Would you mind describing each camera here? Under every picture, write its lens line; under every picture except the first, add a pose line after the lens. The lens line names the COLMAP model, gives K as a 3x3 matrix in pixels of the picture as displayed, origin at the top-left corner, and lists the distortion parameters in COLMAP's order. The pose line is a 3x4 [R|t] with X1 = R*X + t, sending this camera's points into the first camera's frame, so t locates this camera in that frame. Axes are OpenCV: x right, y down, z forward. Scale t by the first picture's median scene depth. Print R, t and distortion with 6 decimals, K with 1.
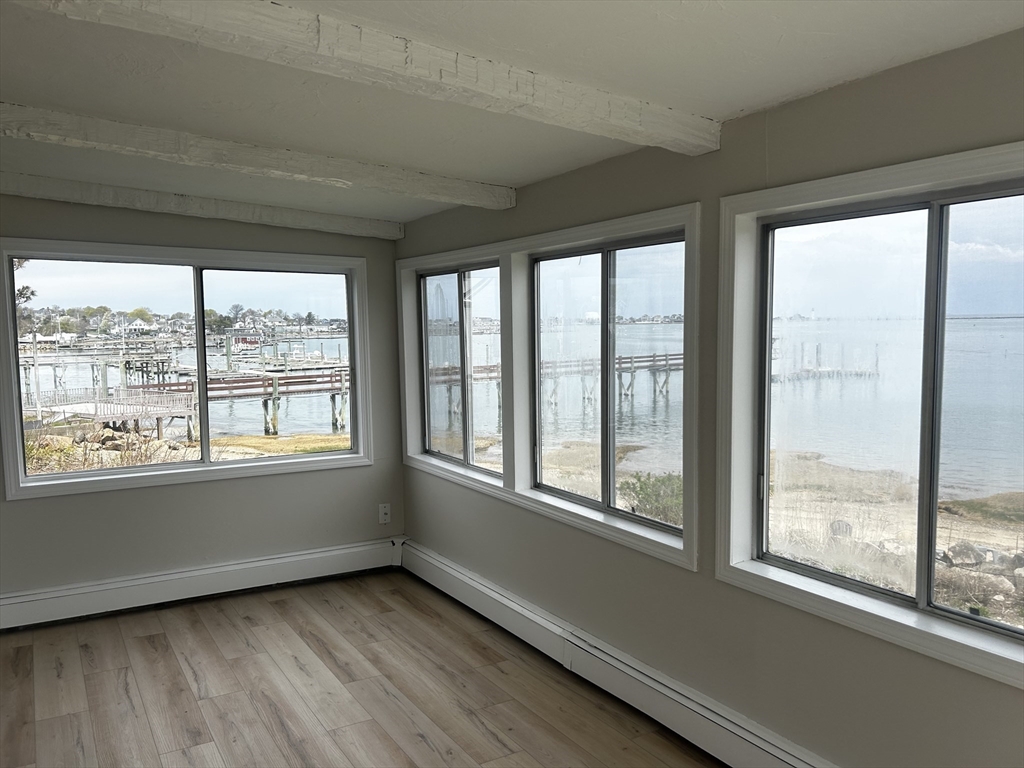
lens RADIAL K [[776.3, 0, 508.8], [0, 776.3, 386.8], [0, 0, 1]] dist [0.041358, -0.046572]
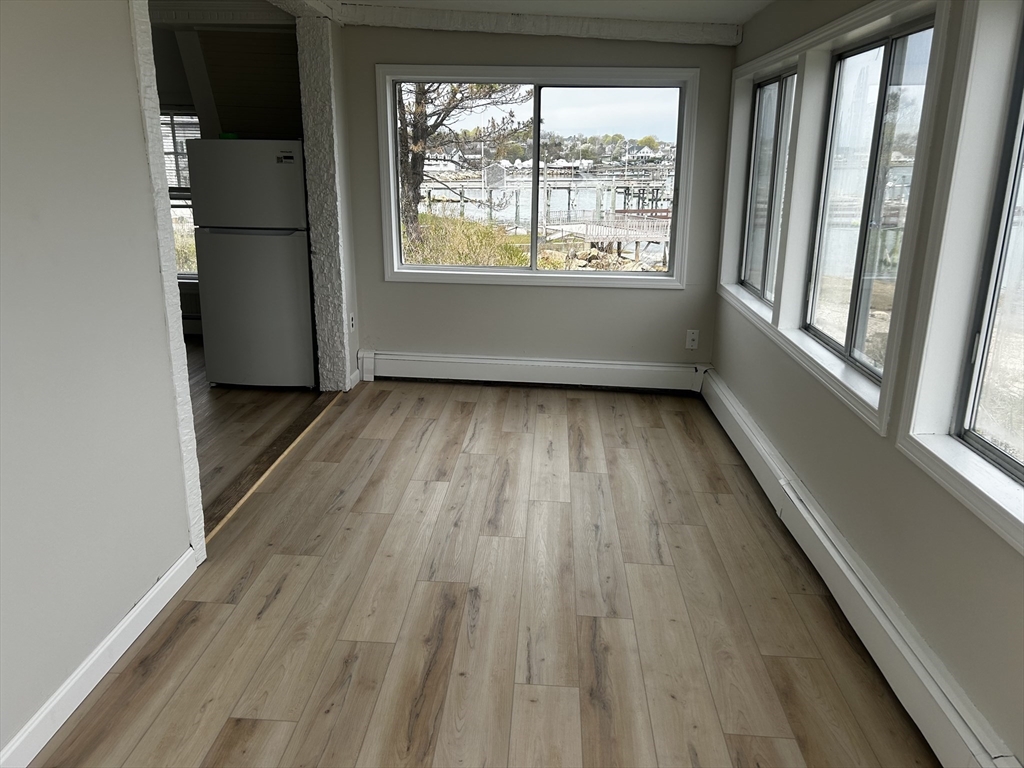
lens RADIAL K [[776.3, 0, 505.8], [0, 776.3, 387.7], [0, 0, 1]] dist [0.041358, -0.046572]
pose [[0.801644, 0.181476, -0.569591, 0.106901], [-0.058584, 0.972071, 0.227258, 0.004207], [0.594925, -0.148811, 0.789886, 0.024646]]
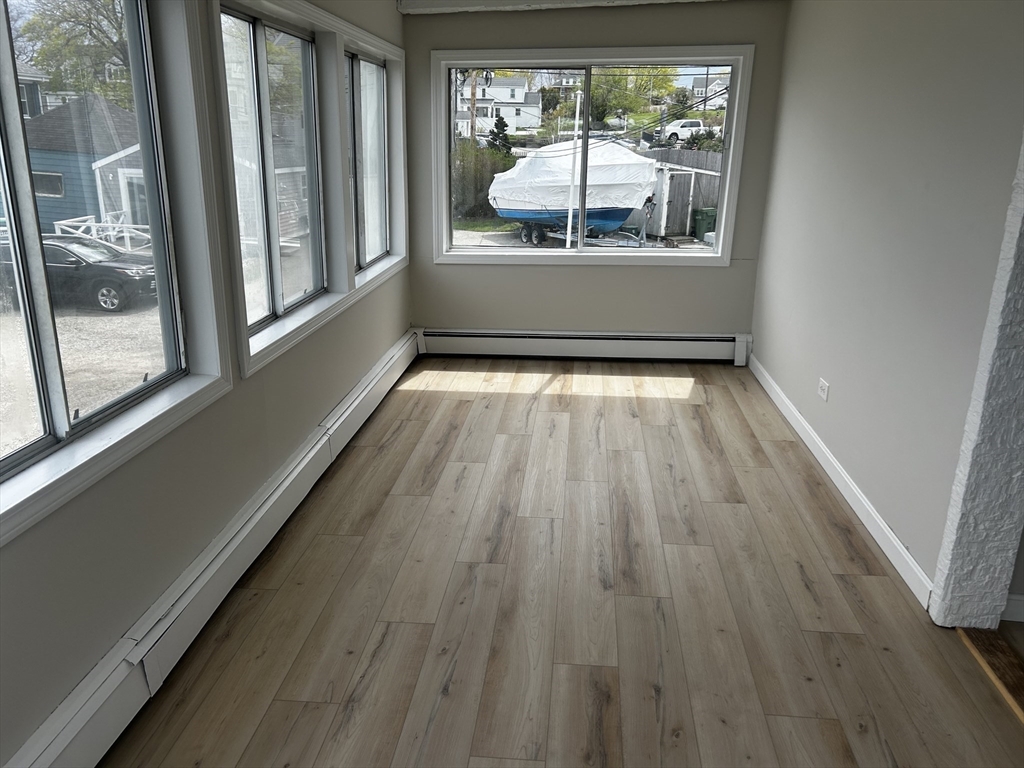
lens RADIAL K [[776.3, 0, 514.4], [0, 776.3, 380.2], [0, 0, 1]] dist [0.041358, -0.046572]
pose [[-0.781912, -0.187681, 0.594466, -0.154856], [0.040370, 0.936357, 0.348721, -0.022230], [-0.622081, 0.296668, -0.724572, 0.400525]]
